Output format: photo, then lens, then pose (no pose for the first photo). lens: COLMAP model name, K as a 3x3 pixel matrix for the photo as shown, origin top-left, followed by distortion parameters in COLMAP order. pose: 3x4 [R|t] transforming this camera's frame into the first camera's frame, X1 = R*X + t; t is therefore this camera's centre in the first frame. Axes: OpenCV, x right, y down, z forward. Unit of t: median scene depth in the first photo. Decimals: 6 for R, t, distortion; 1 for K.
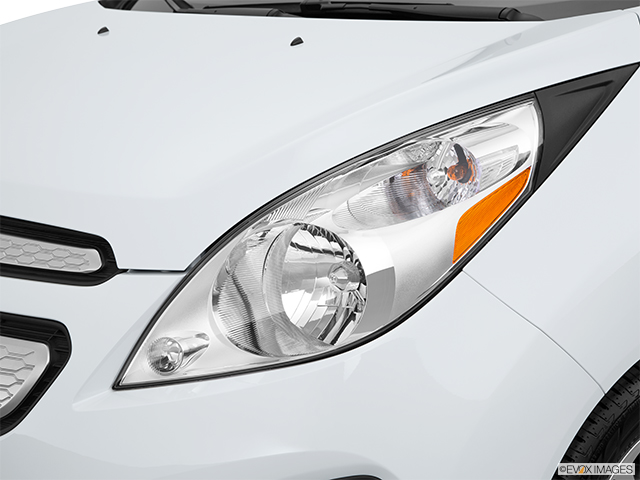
lens RADIAL K [[1161.4, 0, 321.0], [0, 1161.4, 240.6], [0, 0, 1]] dist [0.228610, 0.000000]
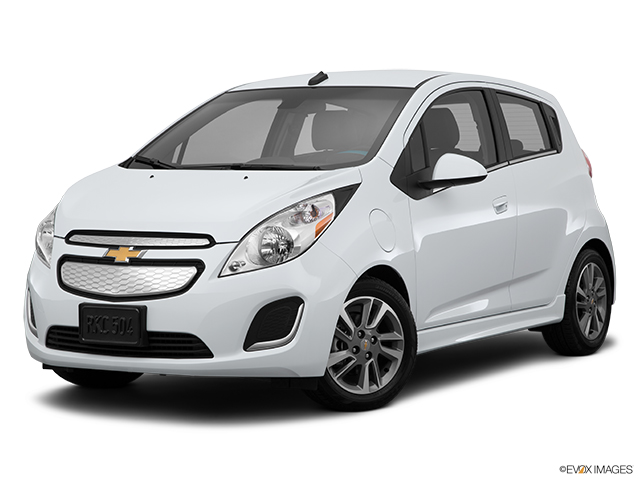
lens RADIAL K [[1773.9, 0, 336.7], [0, 1773.9, 231.9], [0, 0, 1]] dist [0.615505, 0.000000]
pose [[0.965021, -0.017511, 0.261586, -1.153773], [0.060544, 0.985682, -0.157372, 0.802109], [-0.255085, 0.167705, 0.952264, -3.869014]]
